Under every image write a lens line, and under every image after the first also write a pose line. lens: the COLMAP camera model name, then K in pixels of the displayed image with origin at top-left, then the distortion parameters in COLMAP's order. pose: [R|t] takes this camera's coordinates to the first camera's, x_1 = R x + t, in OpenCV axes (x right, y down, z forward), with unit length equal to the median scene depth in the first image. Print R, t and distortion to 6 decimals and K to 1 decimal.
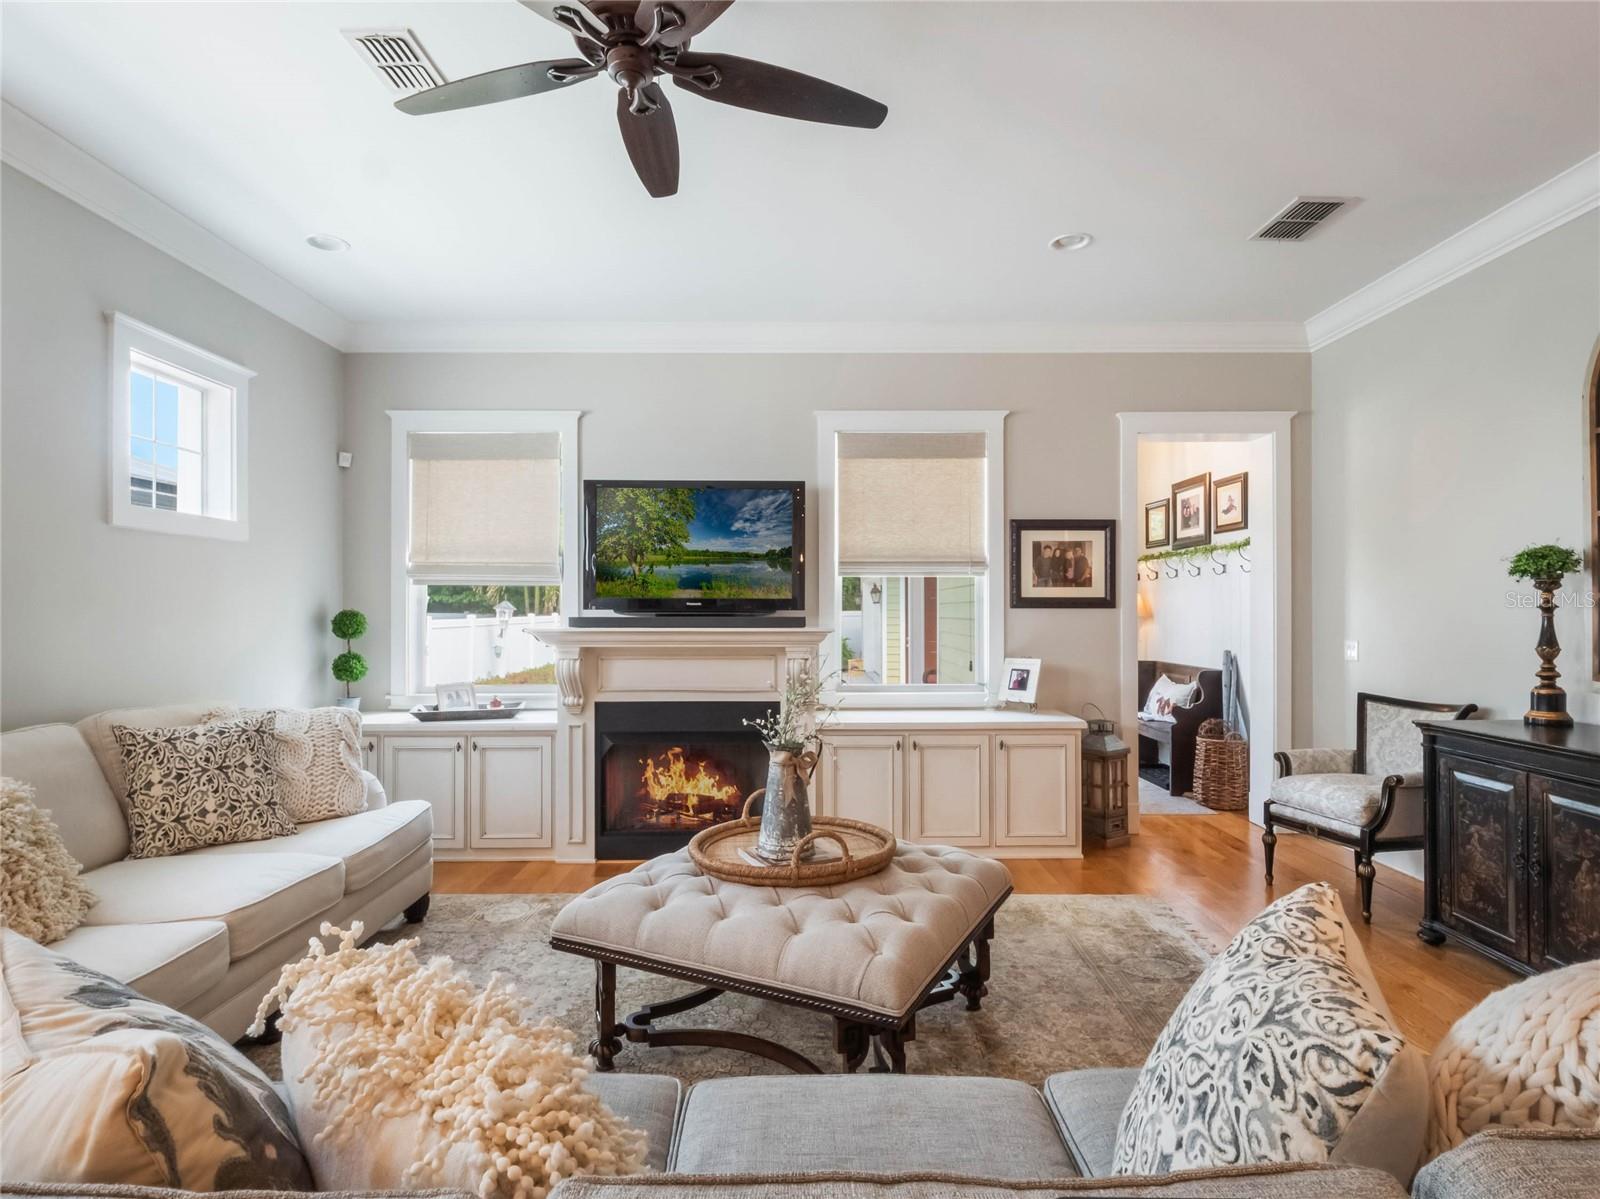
lens RADIAL K [[858.0, 0, 829.6], [0, 858.0, 609.1], [0, 0, 1]] dist [0.001271, -0.004782]
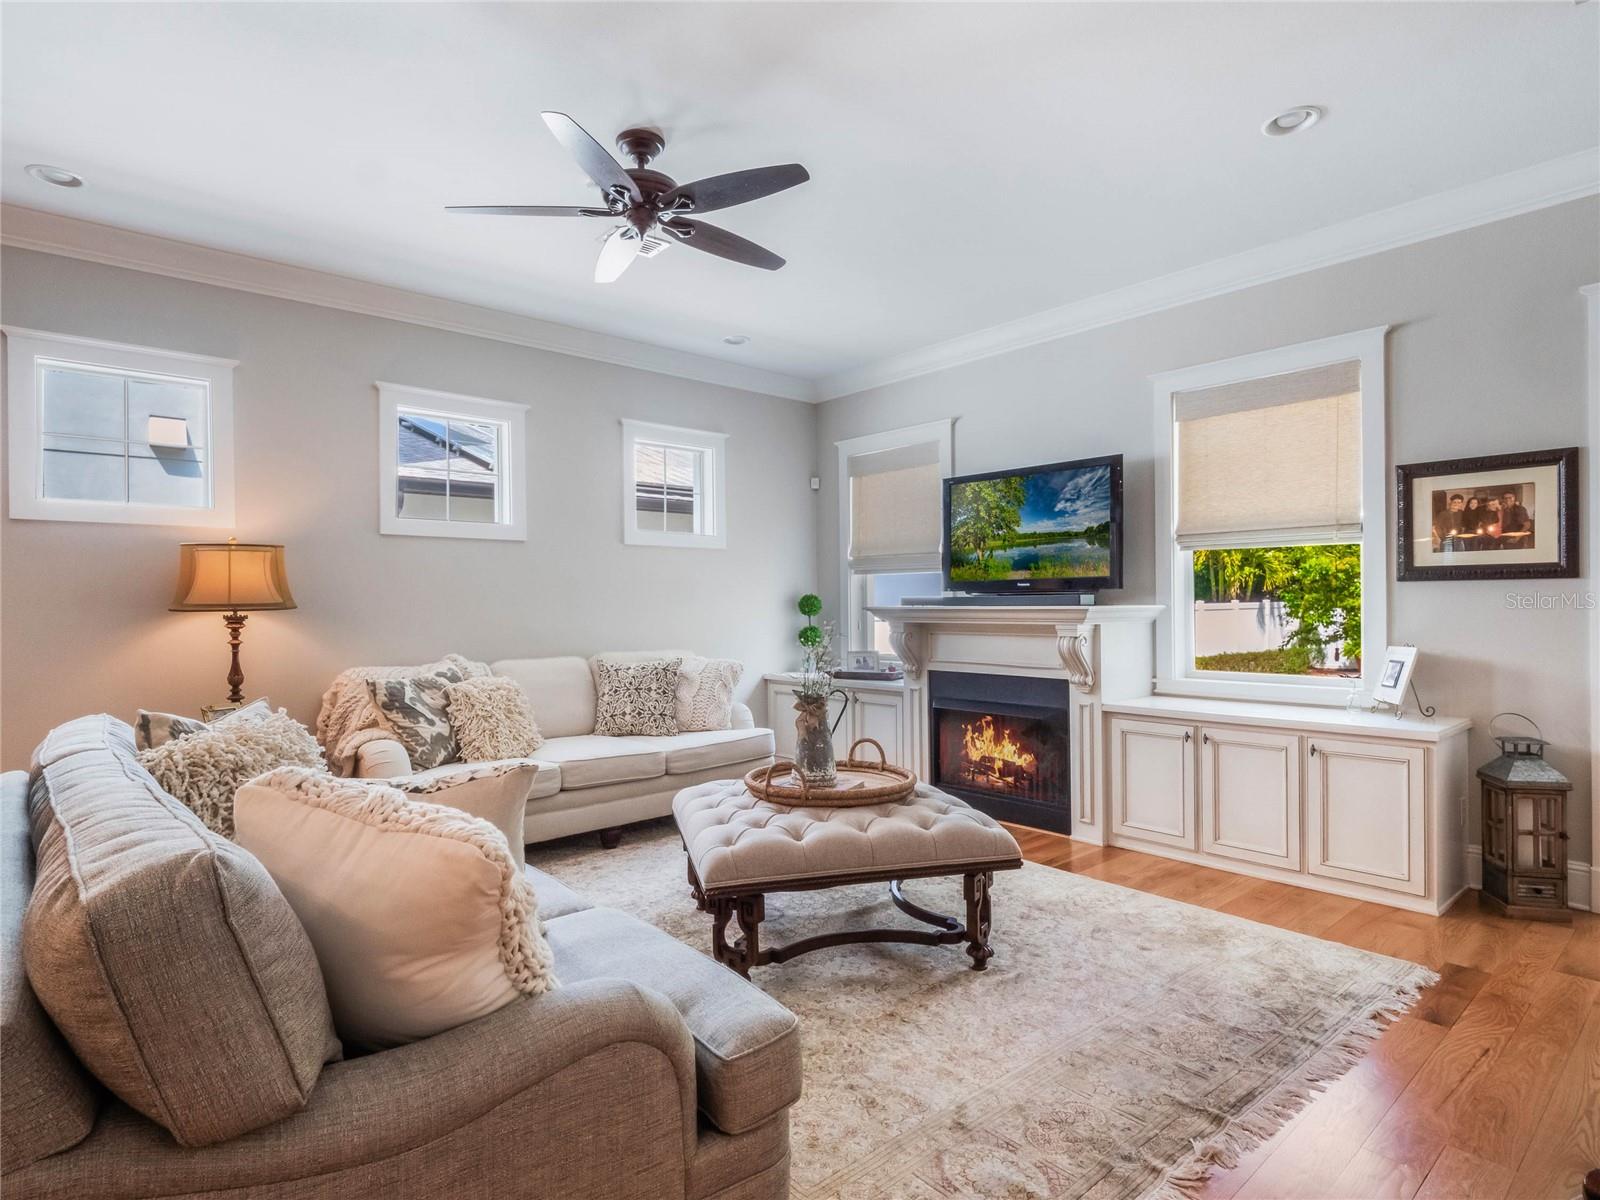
lens RADIAL K [[858.0, 0, 795.8], [0, 858.0, 607.7], [0, 0, 1]] dist [0.001271, -0.004782]
pose [[0.657233, -0.001298, -0.753687, 0.454303], [0.008815, 0.999943, 0.005965, 0.013869], [0.753636, -0.010564, 0.657207, 0.092761]]
